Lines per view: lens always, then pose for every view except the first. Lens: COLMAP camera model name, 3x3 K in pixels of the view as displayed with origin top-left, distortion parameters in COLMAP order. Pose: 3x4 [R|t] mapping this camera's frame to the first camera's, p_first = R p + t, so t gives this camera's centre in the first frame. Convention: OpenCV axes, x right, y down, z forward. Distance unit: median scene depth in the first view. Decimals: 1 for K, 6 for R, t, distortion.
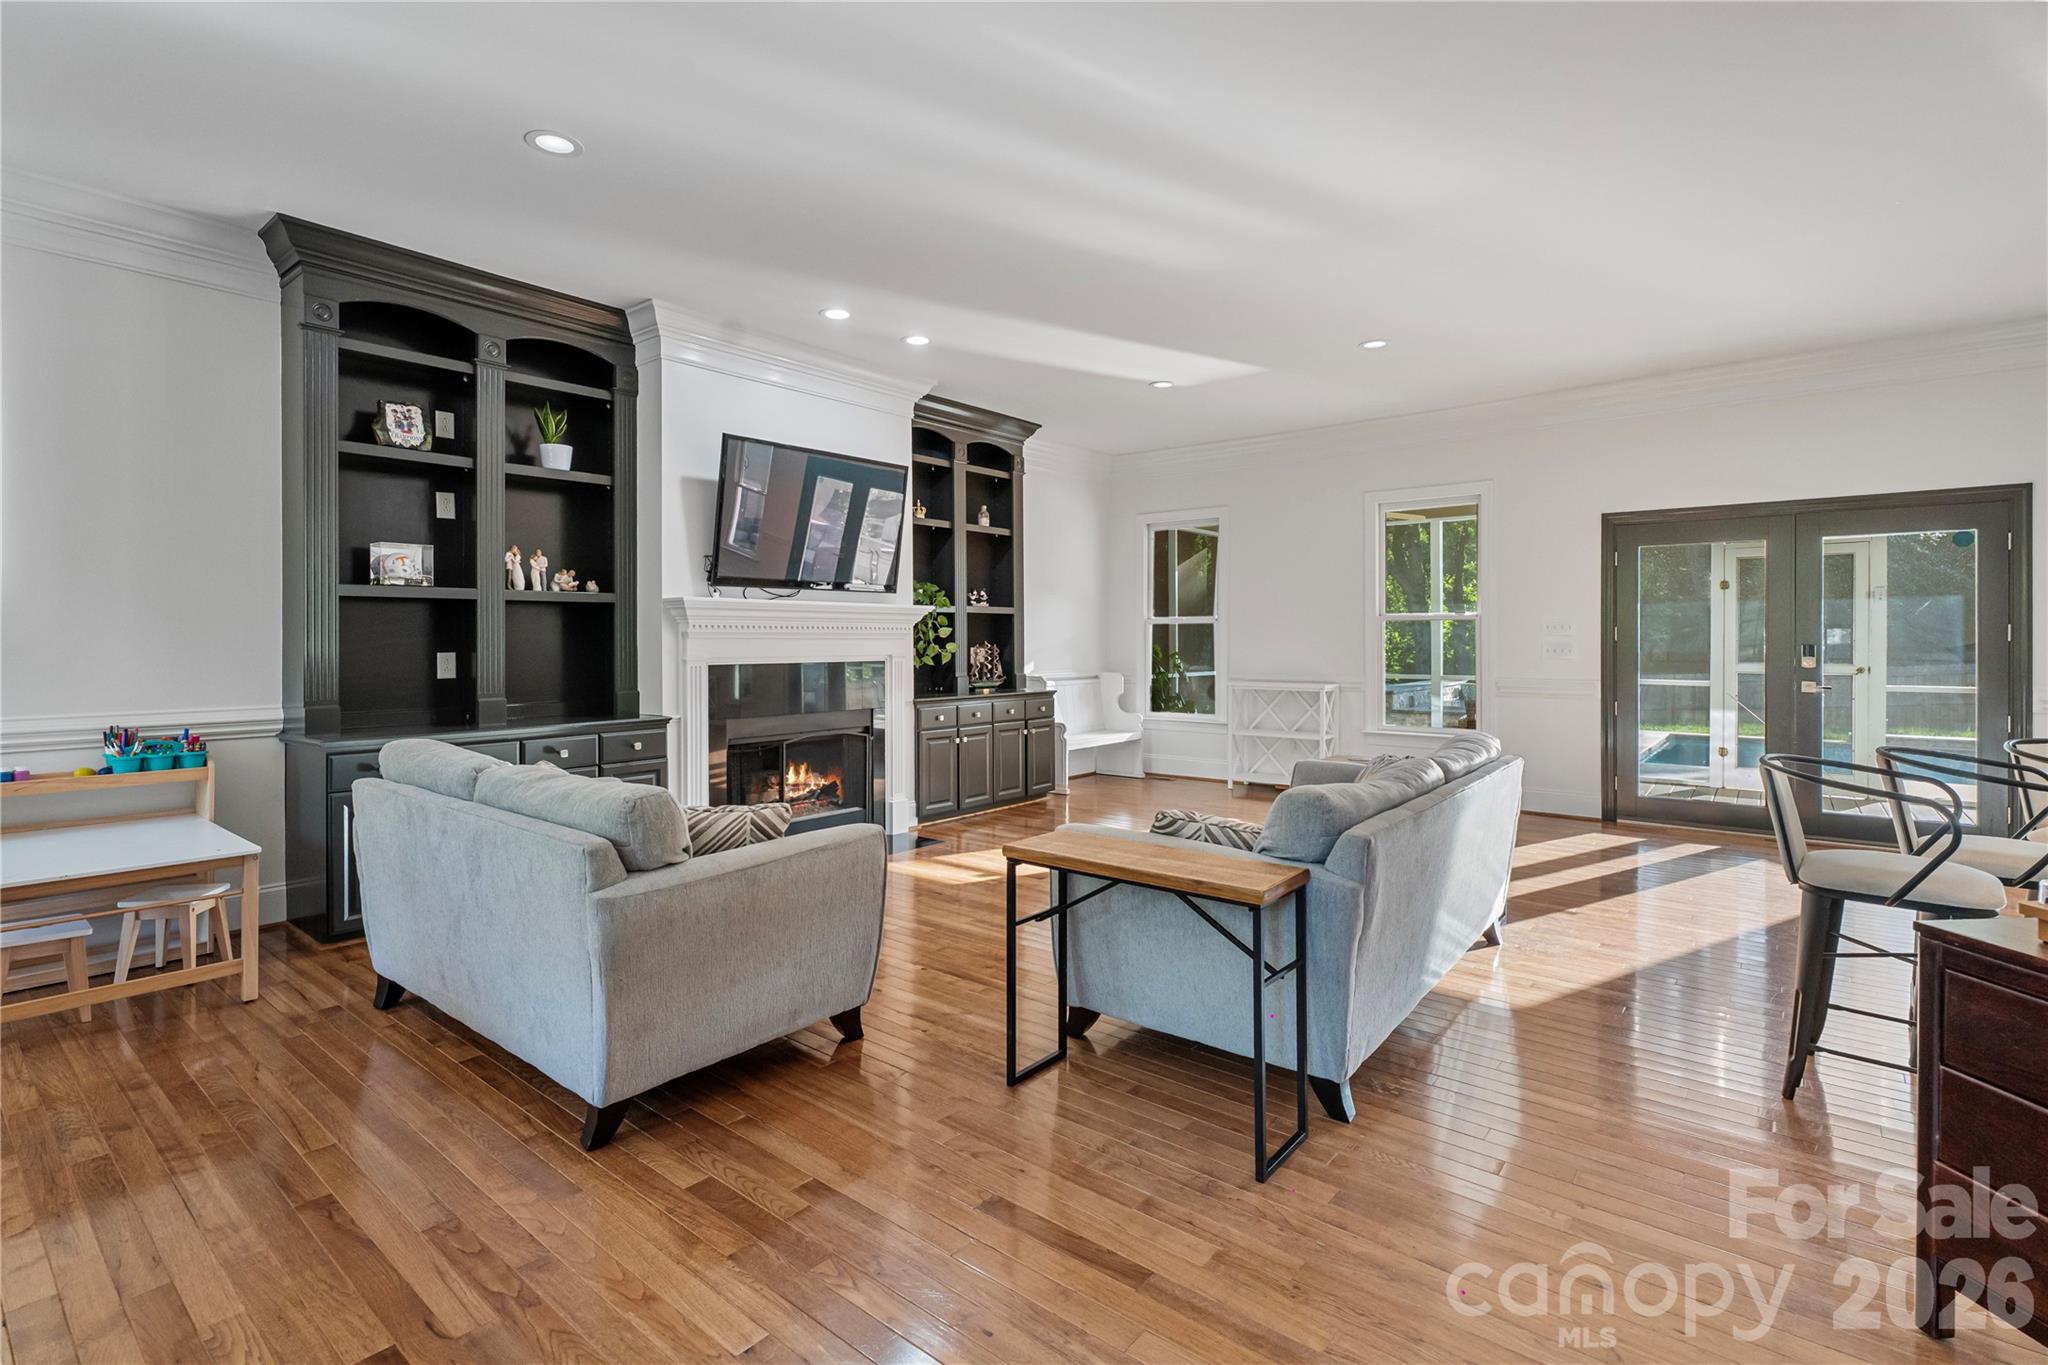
lens RADIAL K [[967.4, 0, 988.6], [0, 967.4, 638.2], [0, 0, 1]] dist [-0.000460, -0.000184]
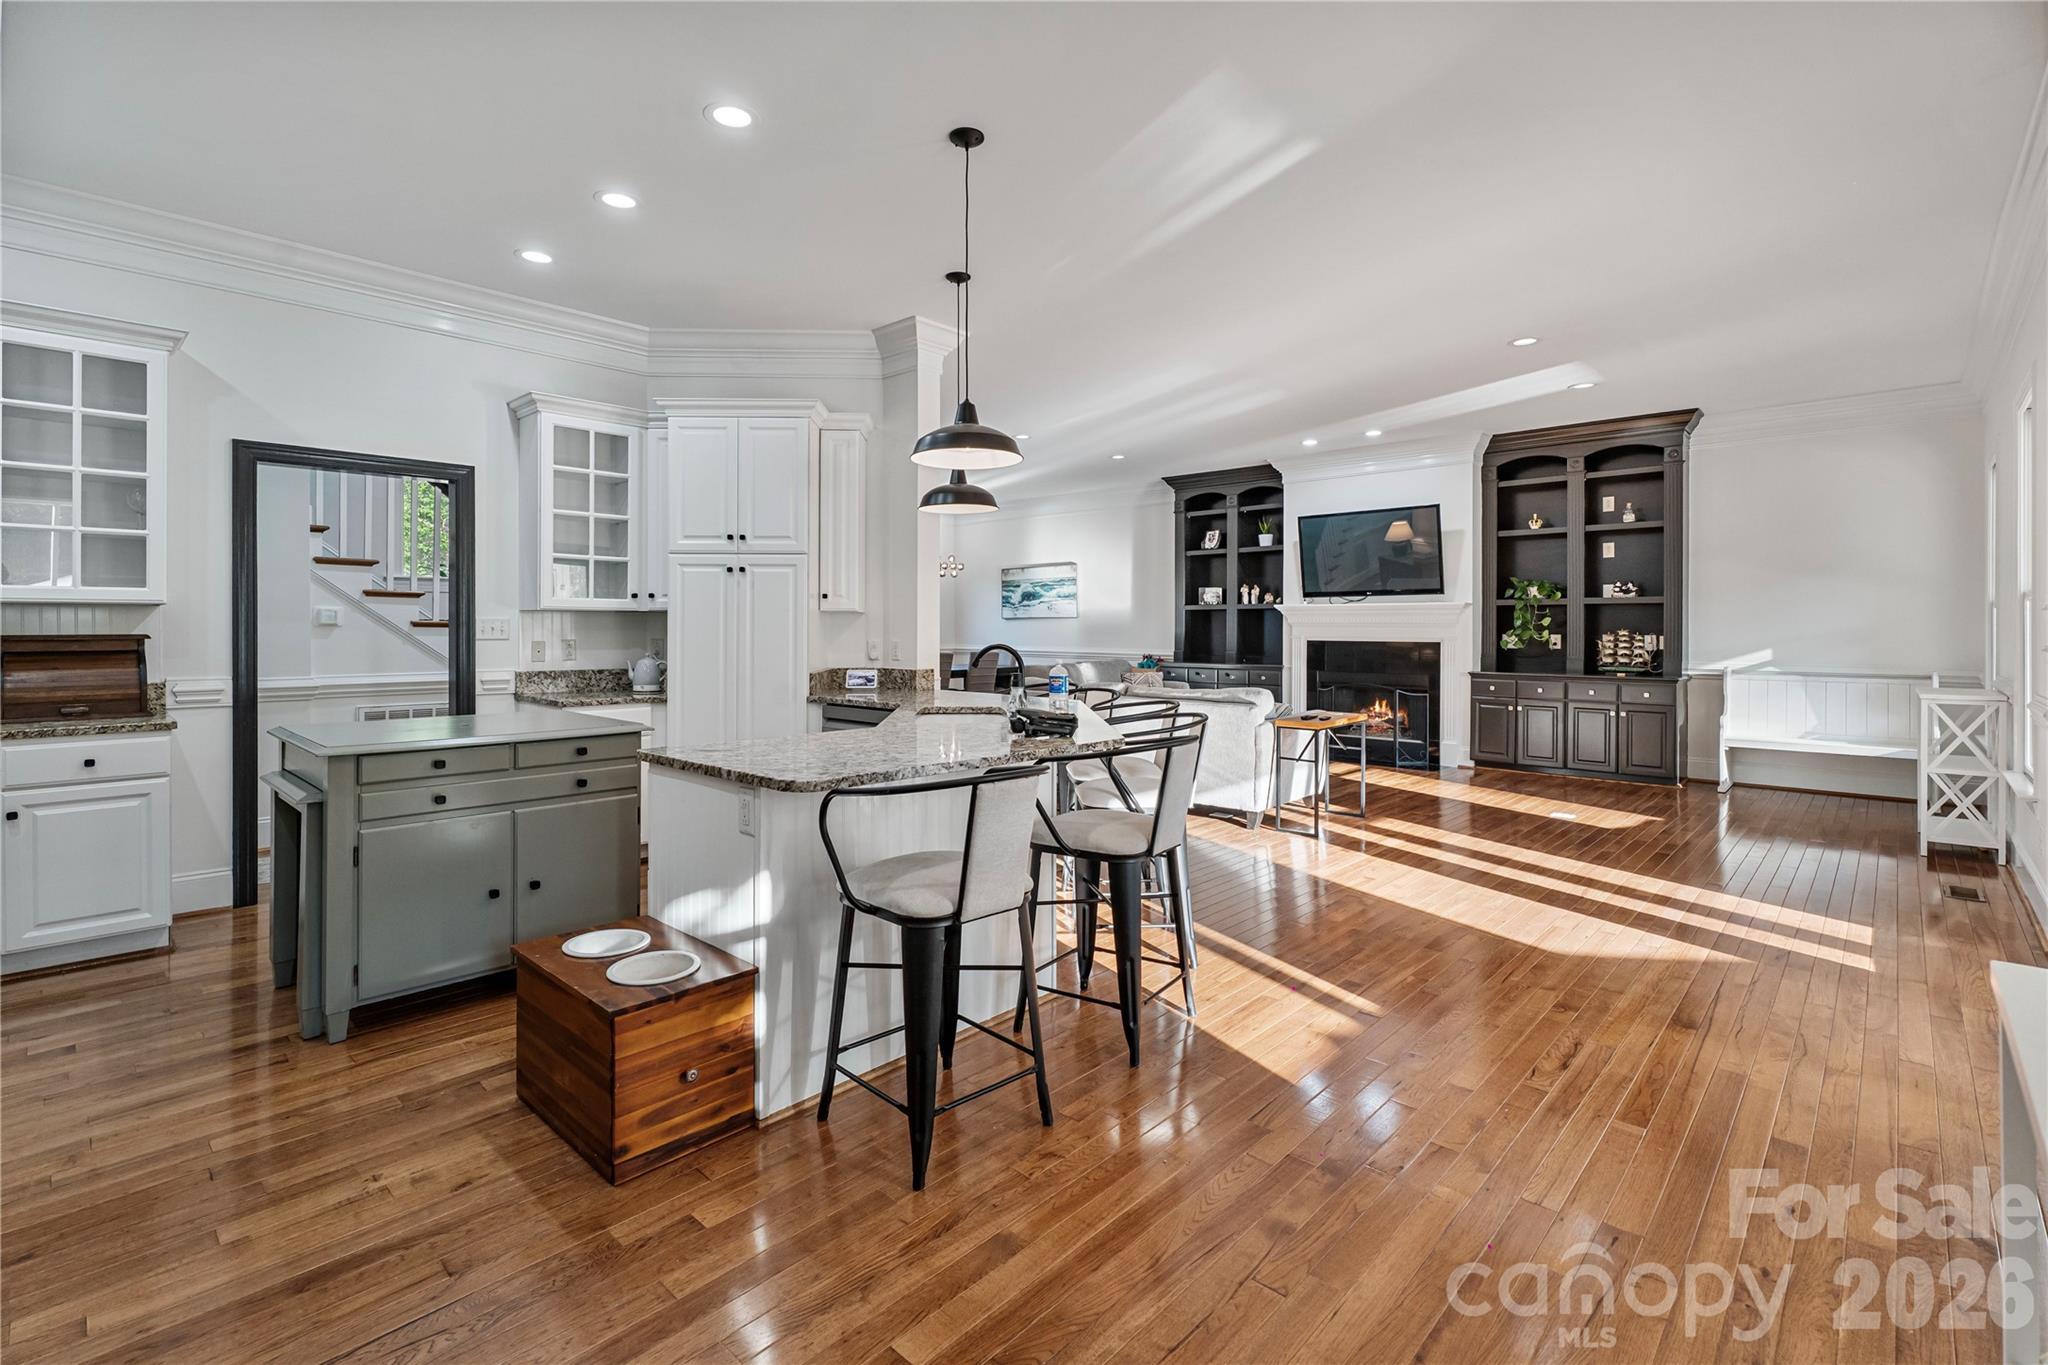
lens RADIAL K [[931.8, 0, 1029.8], [0, 931.8, 624.7], [0, 0, 1]] dist [-0.001032, -0.000532]
pose [[-0.056342, -0.000083, -0.998412, 1.401264], [-0.003033, 0.999995, 0.000088, -0.000959], [0.998407, 0.003034, -0.056342, 0.523770]]
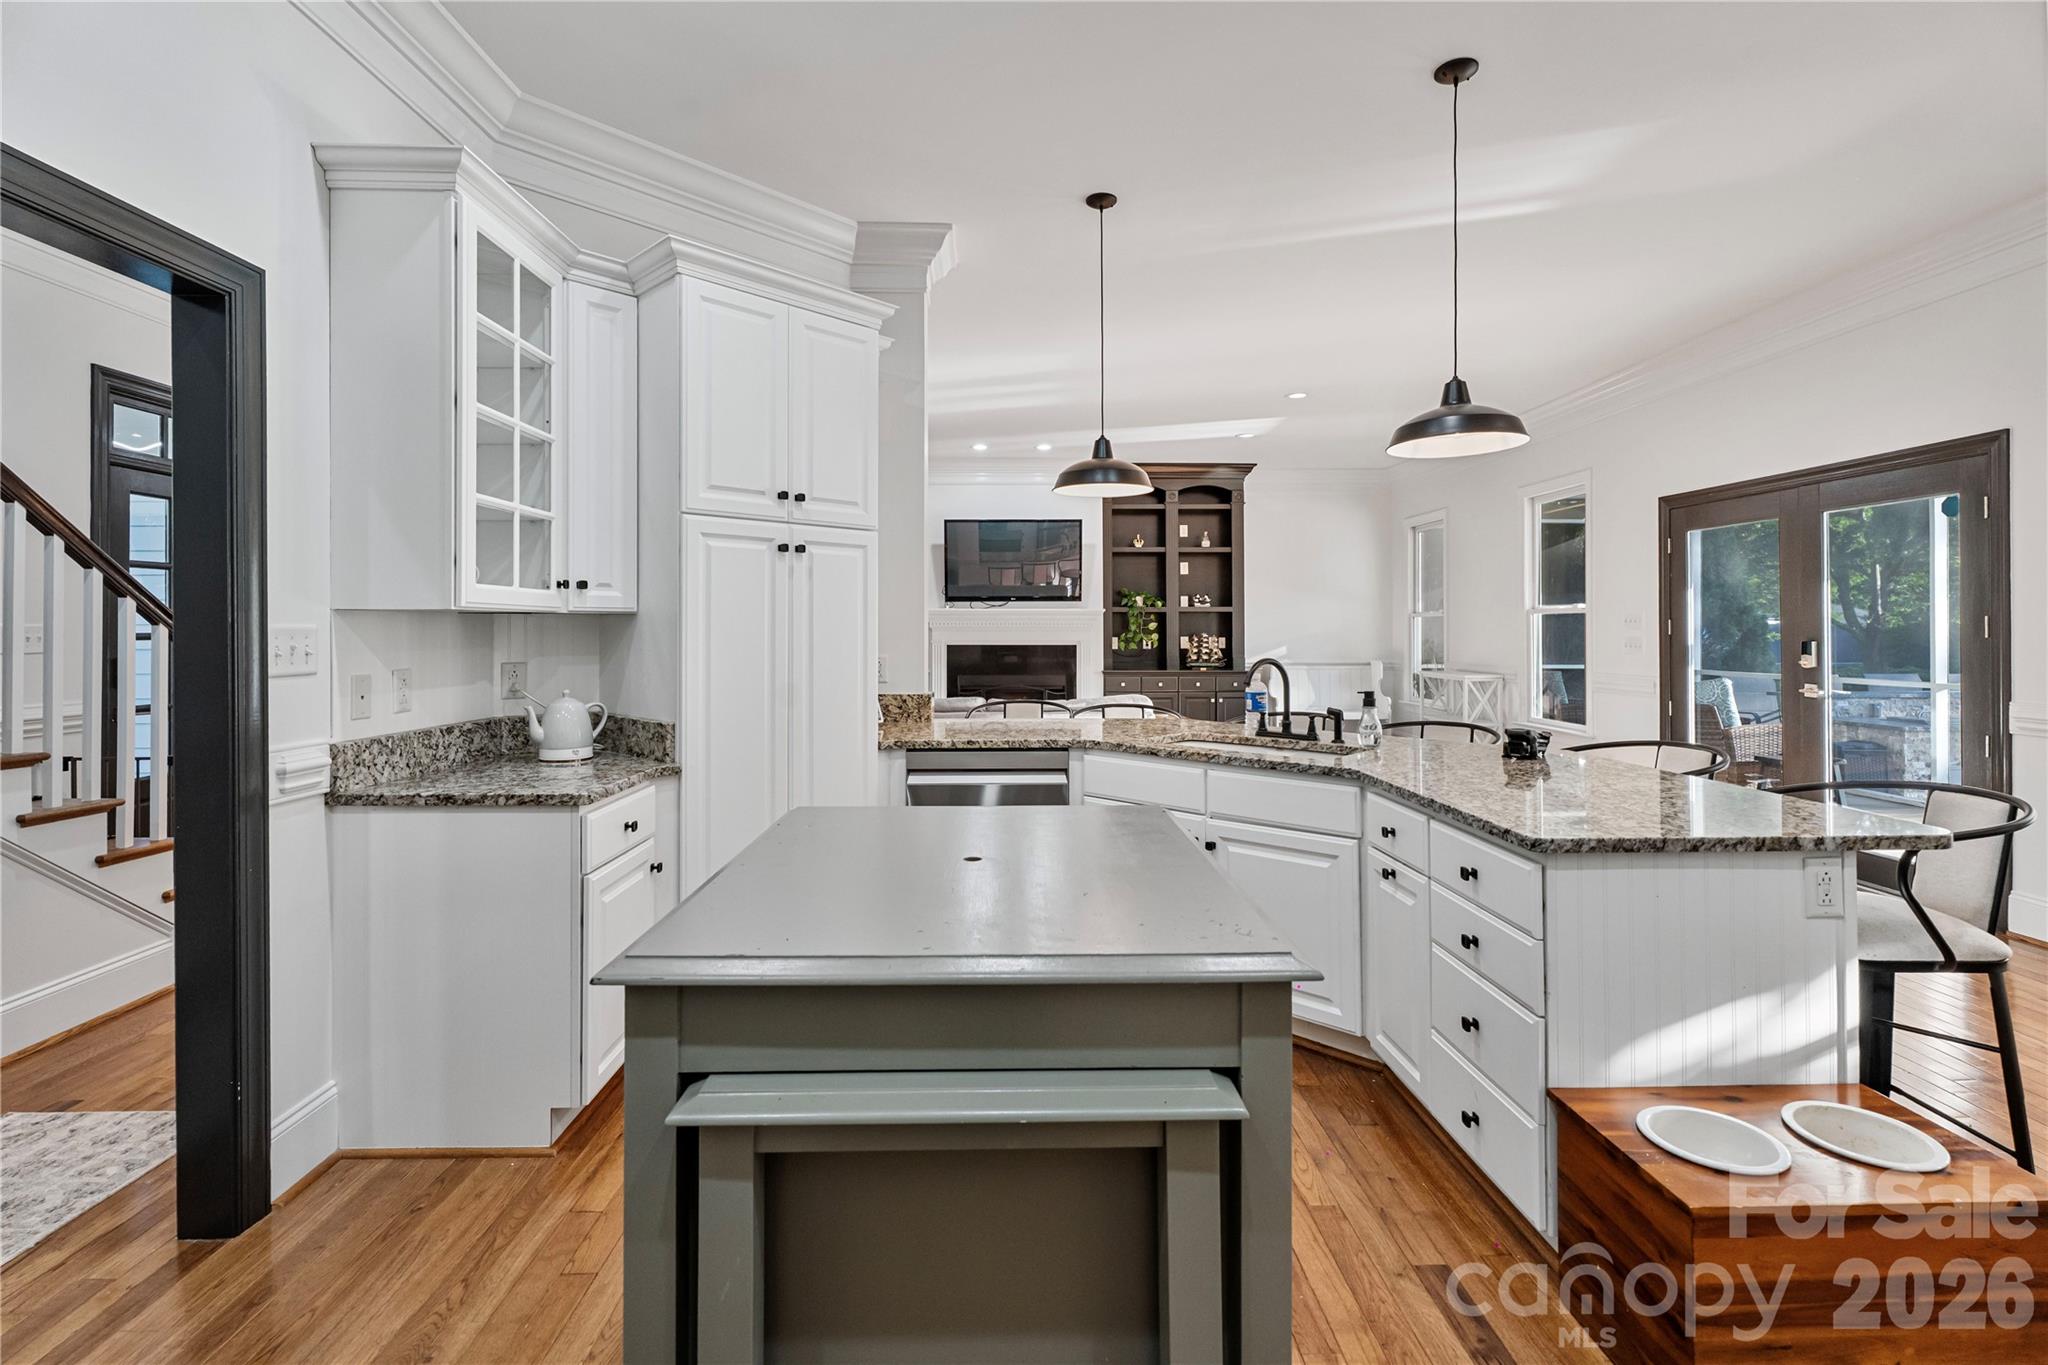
lens RADIAL K [[931.8, 0, 1029.8], [0, 931.8, 624.7], [0, 0, 1]] dist [-0.001032, -0.000532]
pose [[0.663119, -0.003377, -0.748507, 1.048948], [0.000947, 0.999993, -0.003673, -0.004574], [0.748514, 0.001727, 0.663117, -0.052493]]
